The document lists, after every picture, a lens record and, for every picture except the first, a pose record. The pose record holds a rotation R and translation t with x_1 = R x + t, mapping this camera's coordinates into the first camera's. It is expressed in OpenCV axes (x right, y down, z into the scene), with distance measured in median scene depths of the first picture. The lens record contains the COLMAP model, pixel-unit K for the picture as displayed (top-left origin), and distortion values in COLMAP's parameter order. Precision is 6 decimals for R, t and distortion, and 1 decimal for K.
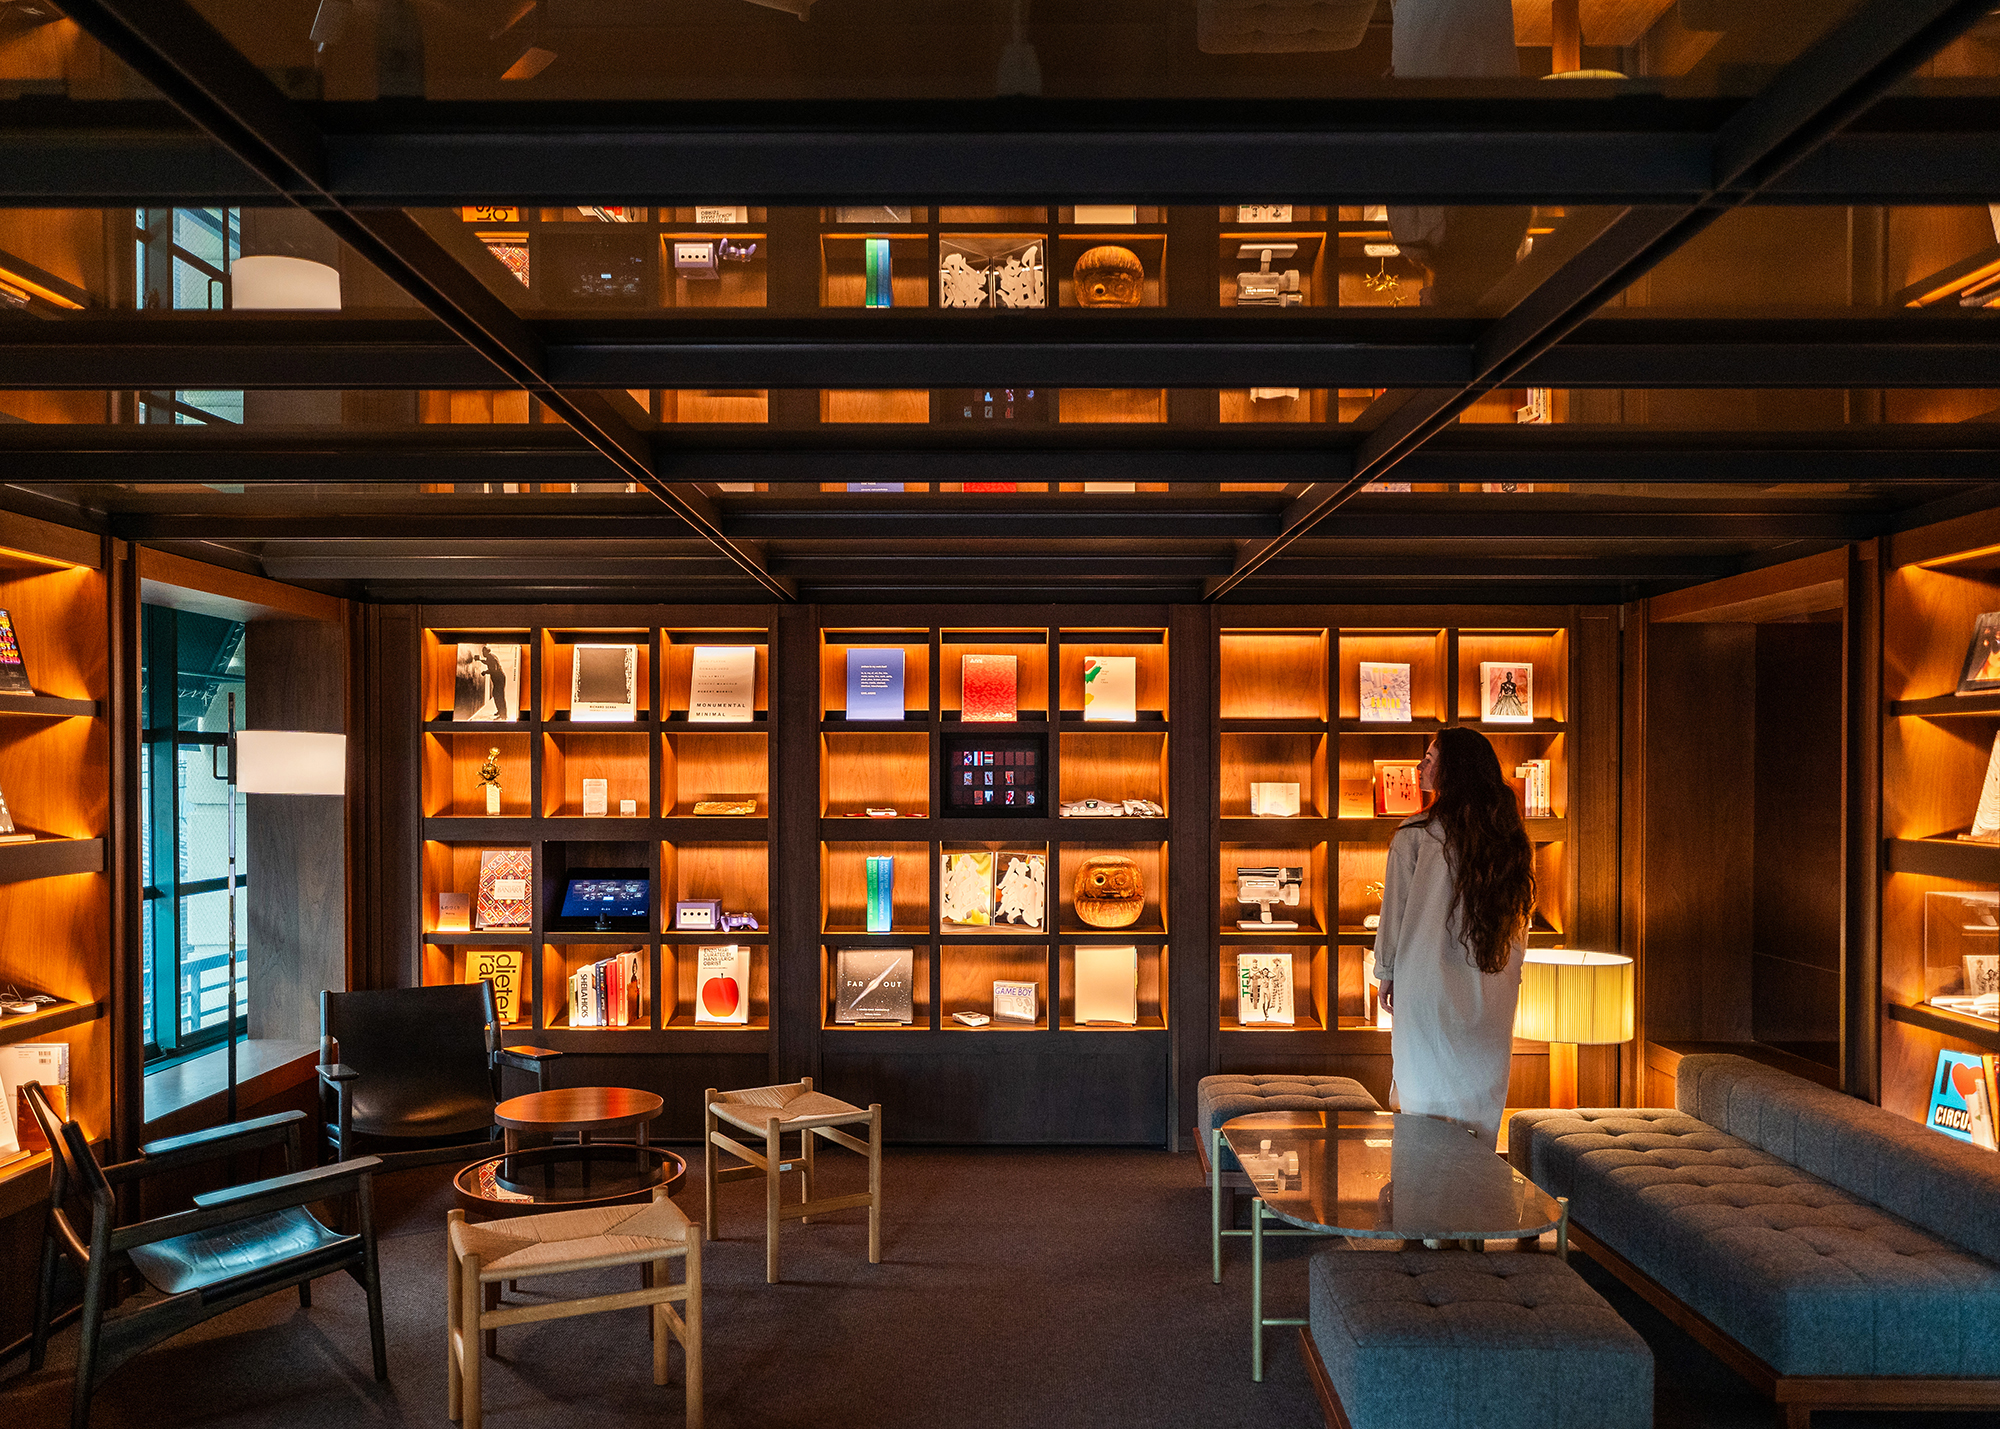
lens RADIAL K [[1694.0, 0, 1001.2], [0, 1694.0, 717.3], [0, 0, 1]] dist [-0.008347, 0.011703]
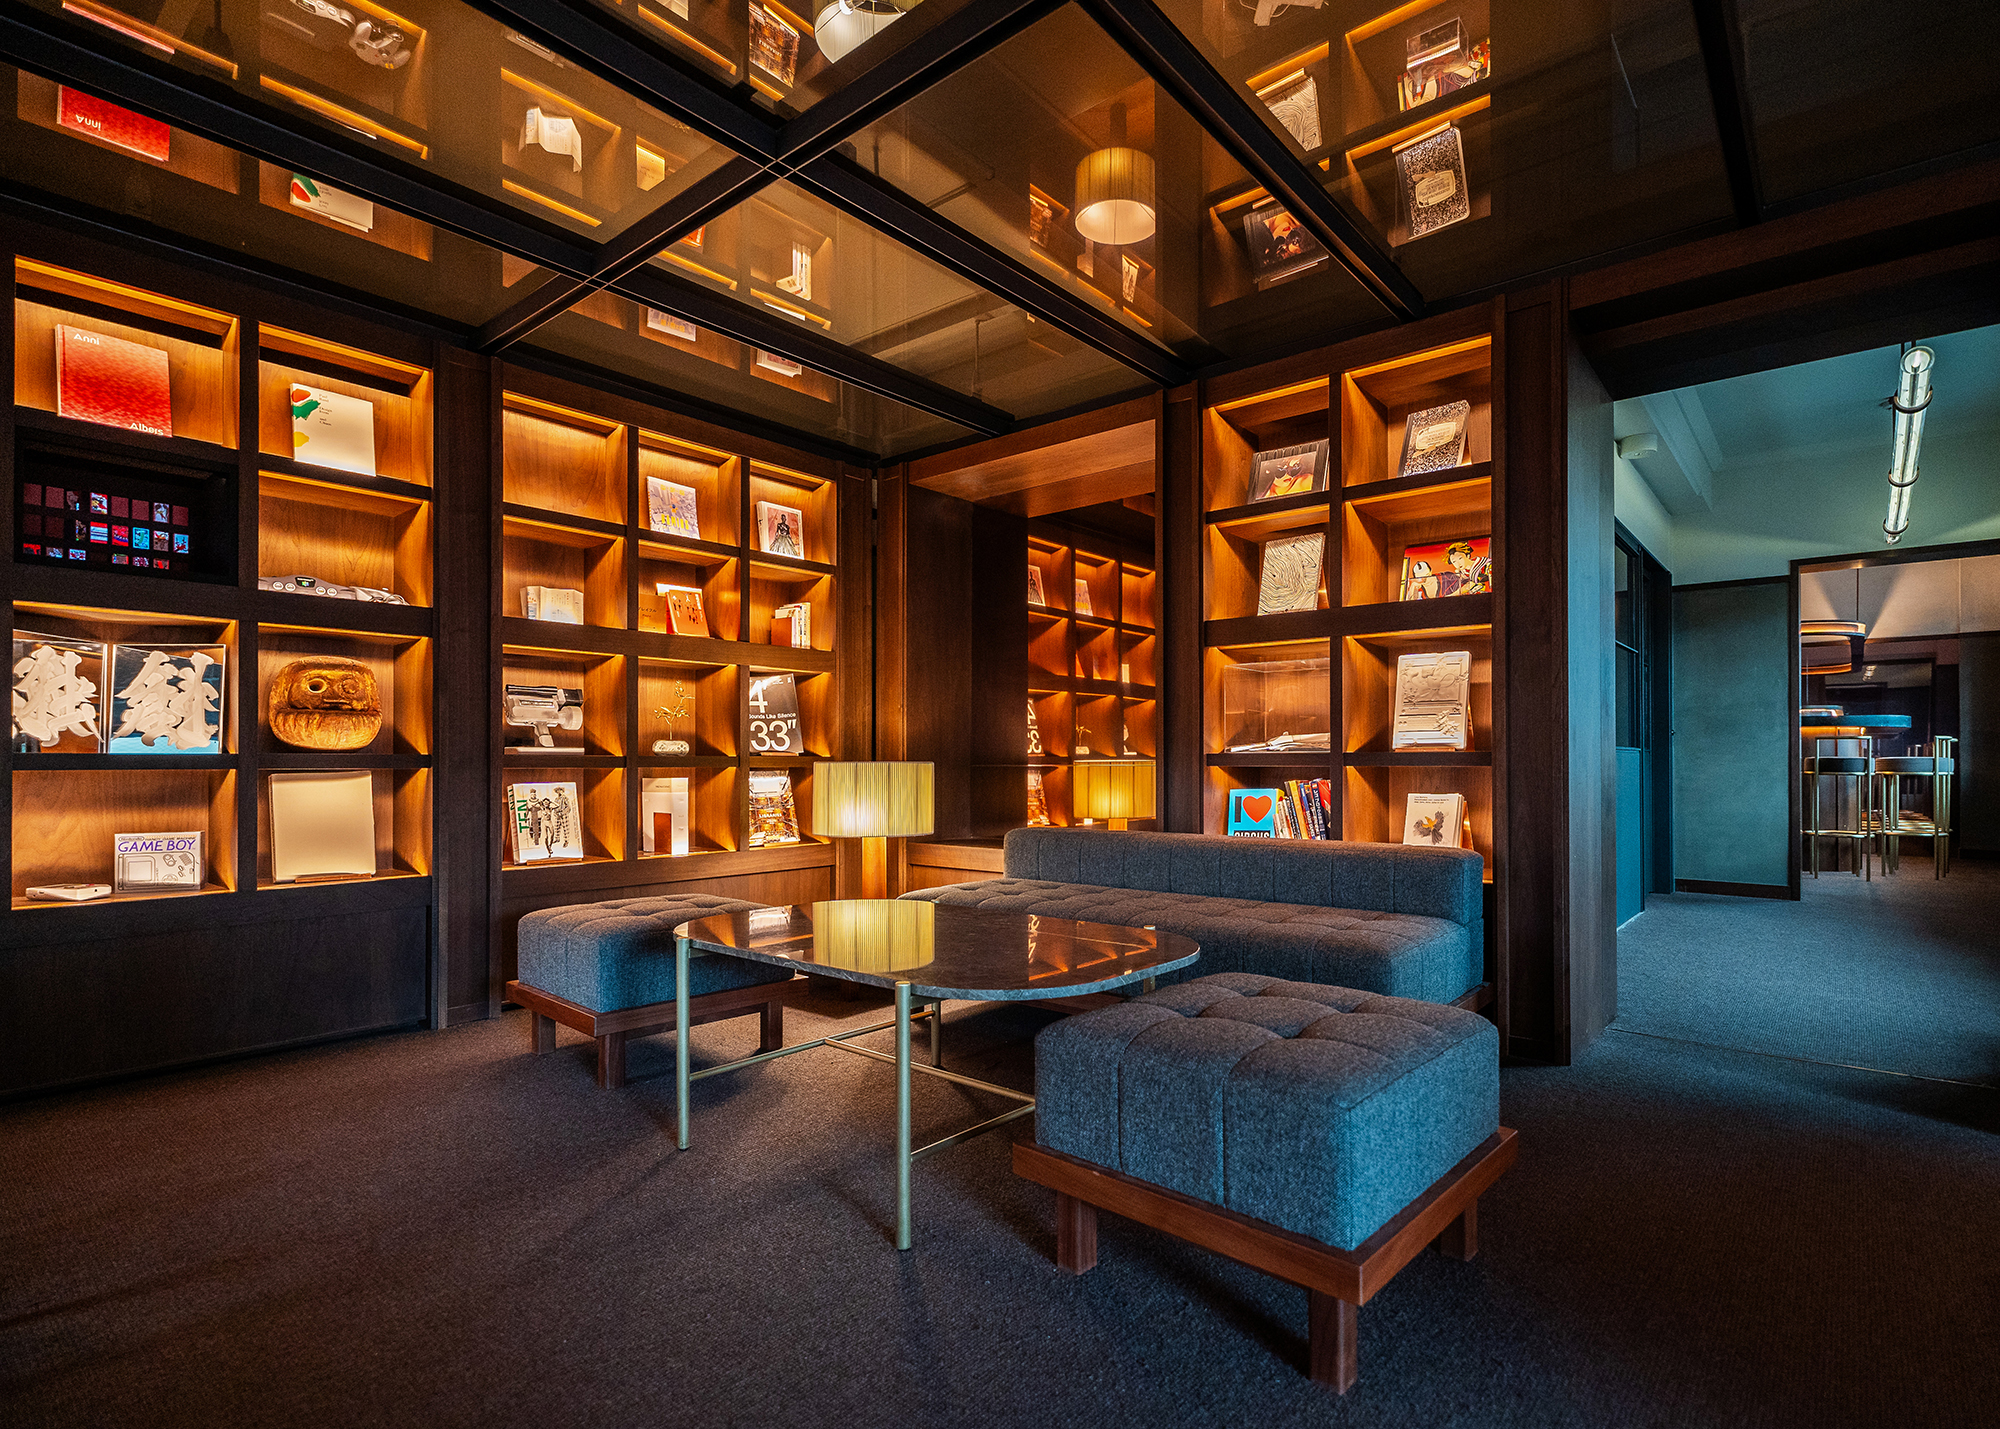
lens RADIAL K [[993.8, 0, 1076.1], [0, 993.8, 750.3], [0, 0, 1]] dist [0.001299, -0.000908]
pose [[0.607777, 0.008585, 0.794062, -0.085522], [0.004385, 0.999890, -0.014167, 0.131648], [-0.794096, 0.012092, 0.607672, 0.470366]]
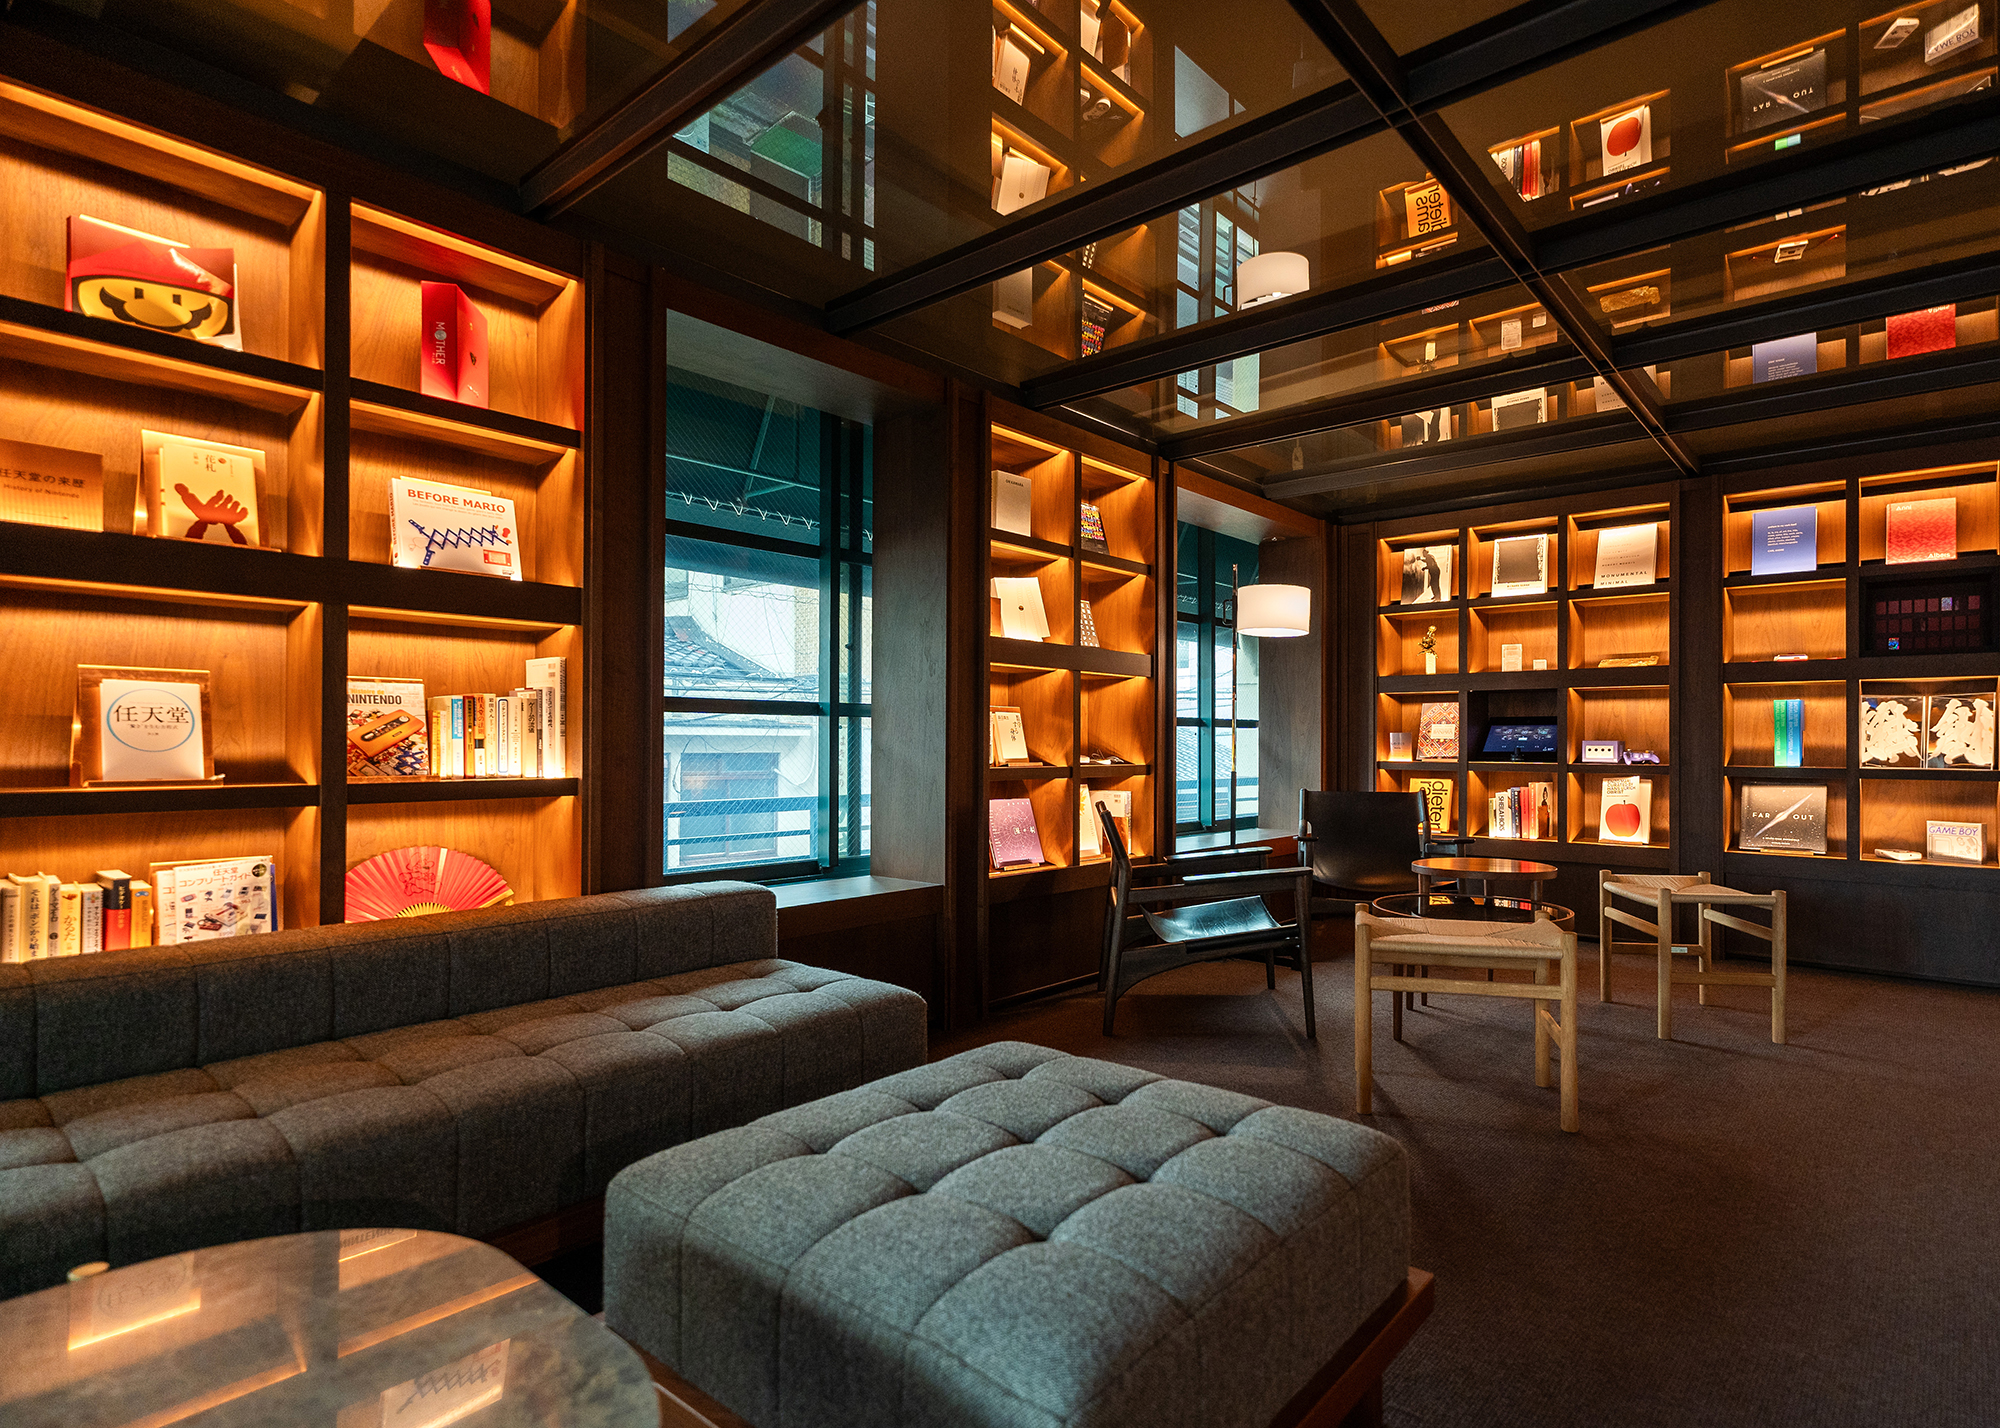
lens RADIAL K [[1069.8, 0, 1006.2], [0, 1069.8, 709.7], [0, 0, 1]] dist [0.002158, -0.001164]
pose [[0.757852, -0.002126, -0.652423, -0.003838], [-0.015209, 0.999665, -0.020924, 0.112184], [0.652249, 0.025780, 0.757567, 0.151278]]
